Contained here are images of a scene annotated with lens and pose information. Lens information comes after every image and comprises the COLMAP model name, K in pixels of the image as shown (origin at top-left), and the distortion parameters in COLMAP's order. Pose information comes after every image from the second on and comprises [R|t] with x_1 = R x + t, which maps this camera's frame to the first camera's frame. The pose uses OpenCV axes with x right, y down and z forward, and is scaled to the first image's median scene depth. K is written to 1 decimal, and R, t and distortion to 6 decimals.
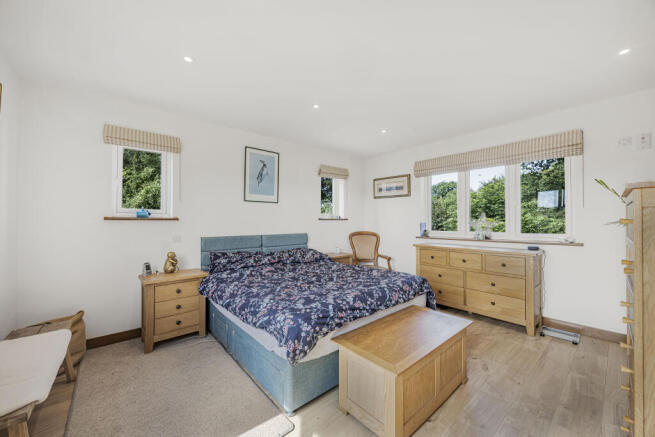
lens RADIAL K [[254.6, 0, 331.5], [0, 254.6, 220.9], [0, 0, 1]] dist [0.001371, 0.000060]
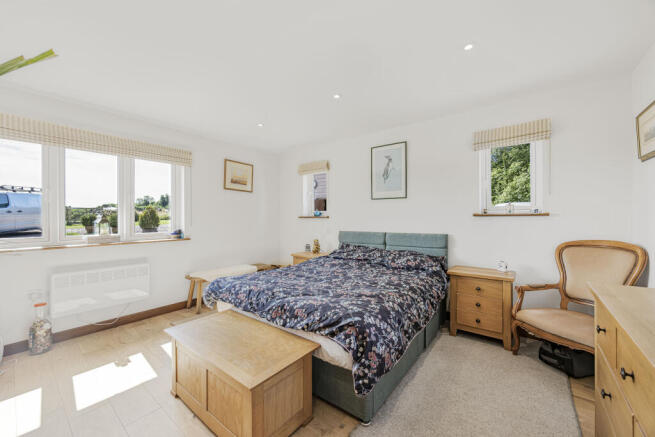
lens RADIAL K [[259.9, 0, 327.5], [0, 259.9, 218.5], [0, 0, 1]] dist [-0.000109, -0.000026]
pose [[0.203872, 0.002259, -0.978995, 0.618273], [0.004280, 0.999986, 0.003199, -0.002802], [0.978988, -0.004842, 0.203860, 0.544092]]
